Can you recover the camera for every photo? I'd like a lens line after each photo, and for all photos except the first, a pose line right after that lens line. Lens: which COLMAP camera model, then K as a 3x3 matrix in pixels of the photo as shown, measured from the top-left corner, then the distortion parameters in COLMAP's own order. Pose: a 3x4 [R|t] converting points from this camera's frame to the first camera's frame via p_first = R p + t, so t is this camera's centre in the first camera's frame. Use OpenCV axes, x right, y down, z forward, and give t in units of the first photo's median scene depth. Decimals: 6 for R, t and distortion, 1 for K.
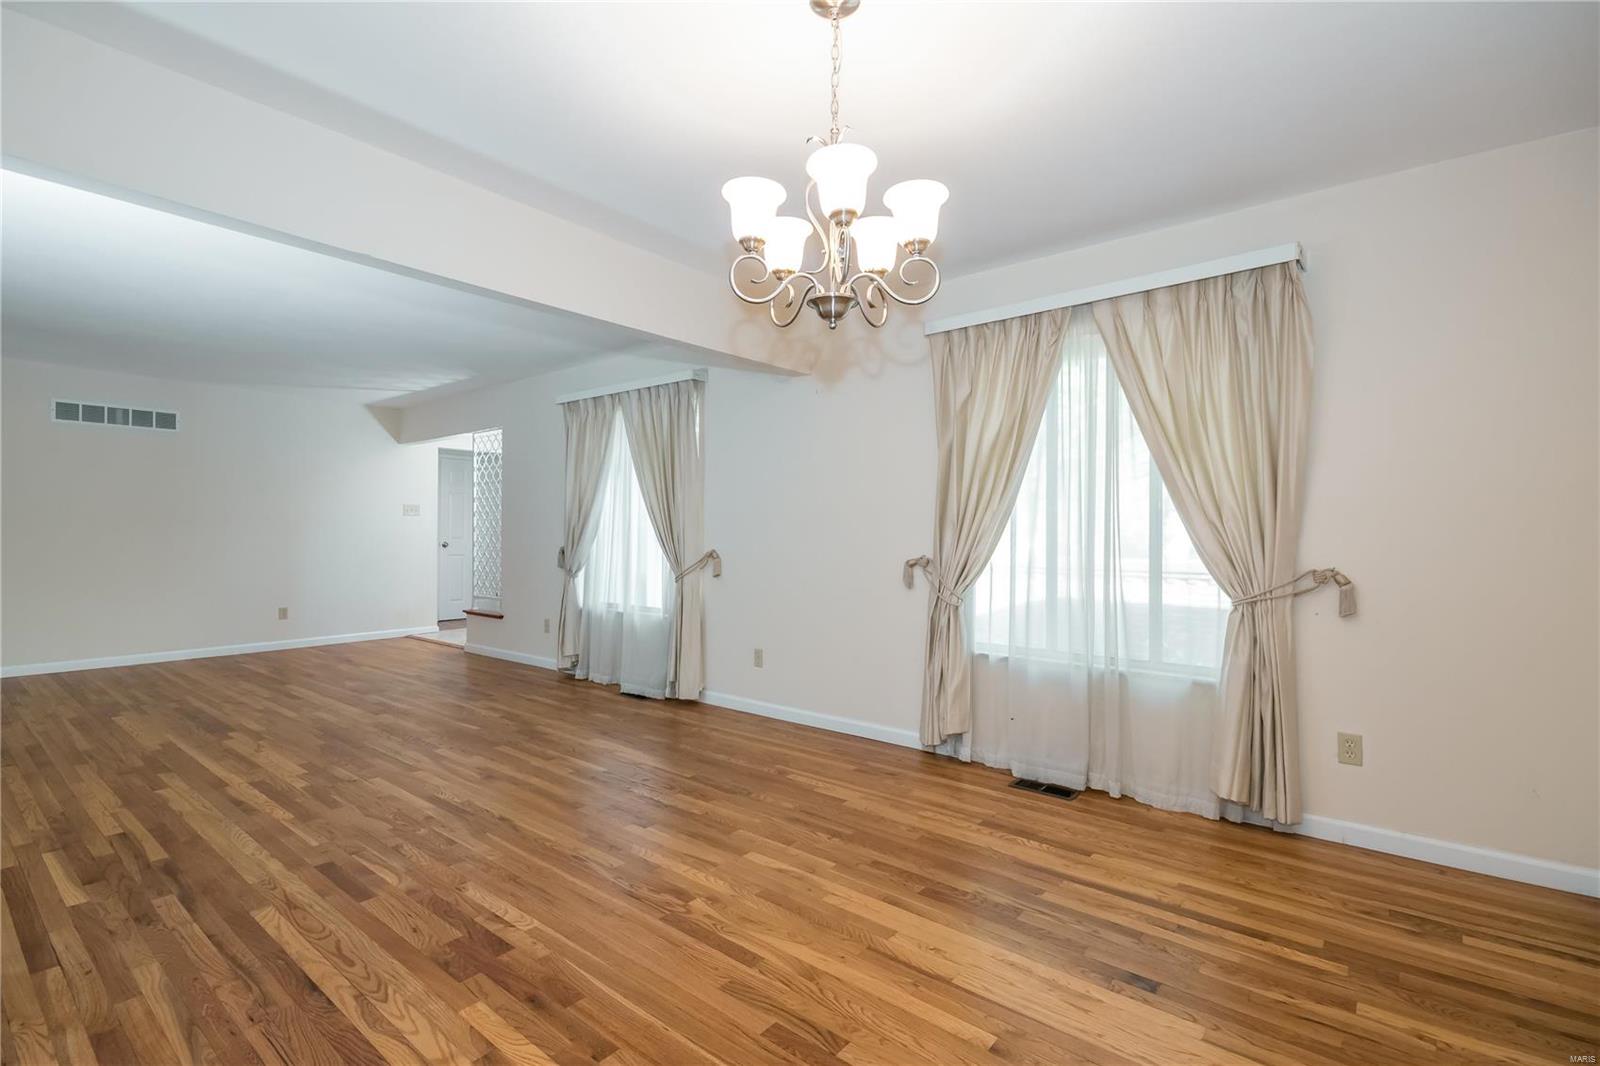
lens RADIAL K [[742.4, 0, 789.1], [0, 742.4, 527.3], [0, 0, 1]] dist [0.016888, -0.007977]
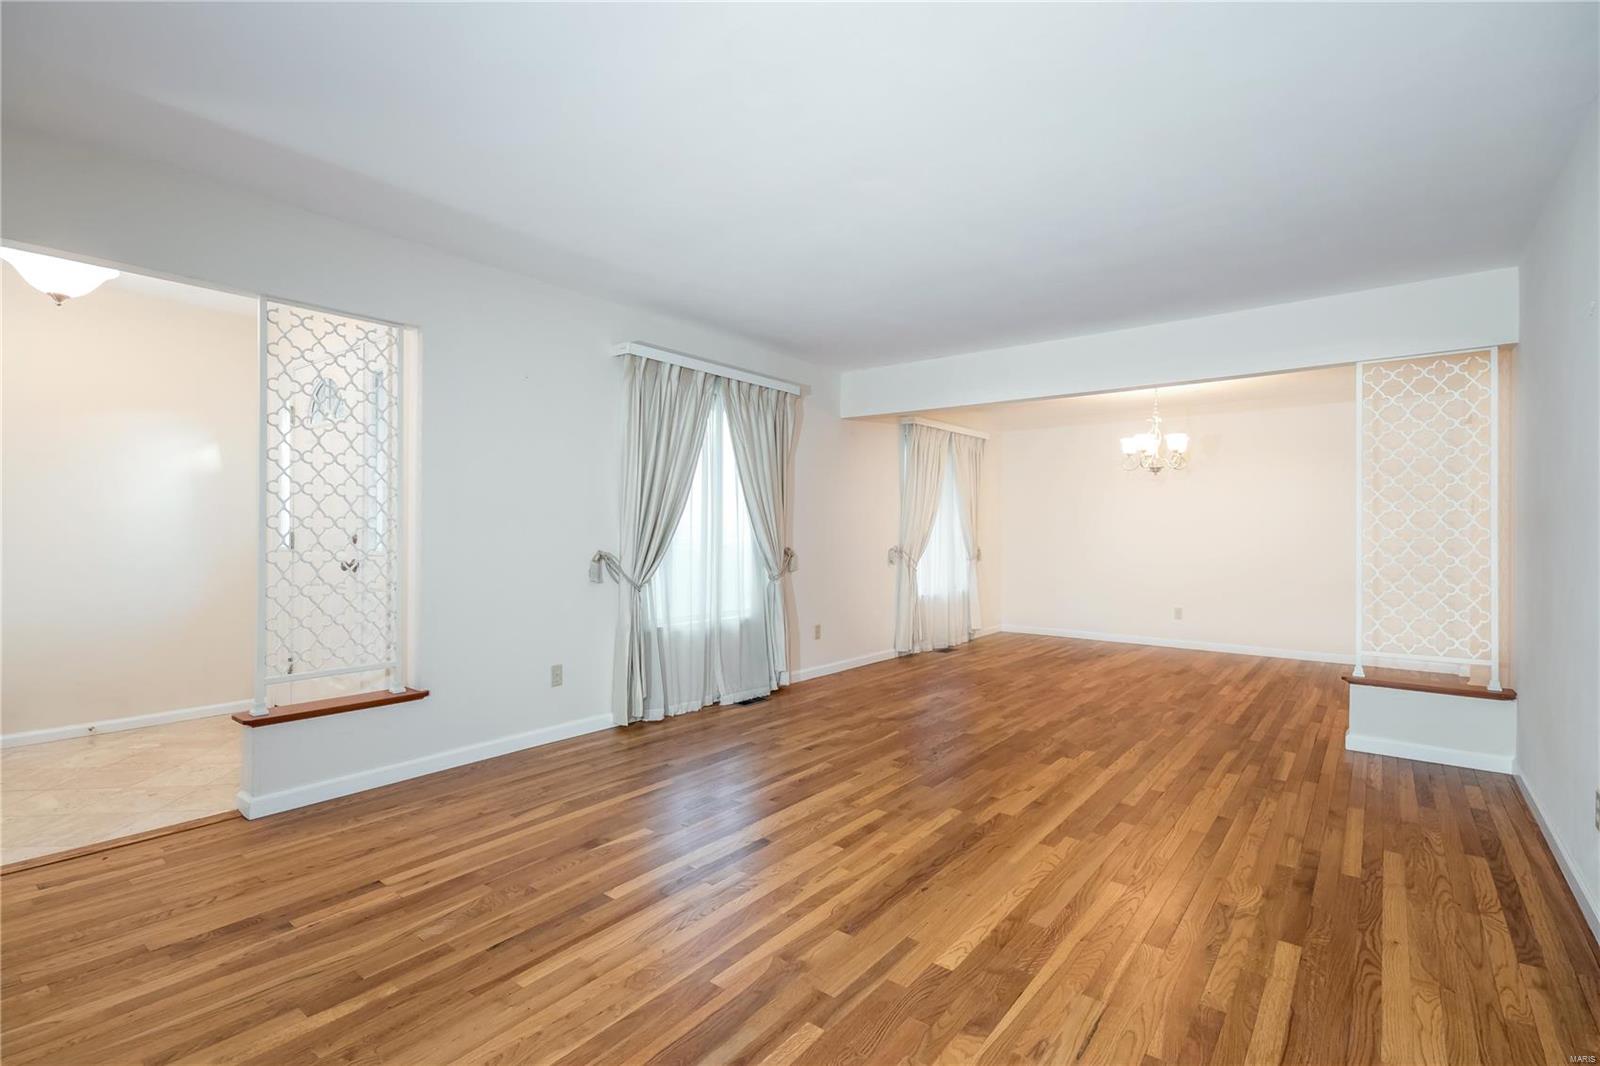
lens RADIAL K [[742.4, 0, 788.4], [0, 742.4, 533.9], [0, 0, 1]] dist [0.016888, -0.007977]
pose [[-0.015522, -0.009747, 0.999832, -1.377455], [-0.013731, 0.999860, 0.009534, -0.000774], [-0.999785, -0.013581, -0.015654, 1.139334]]
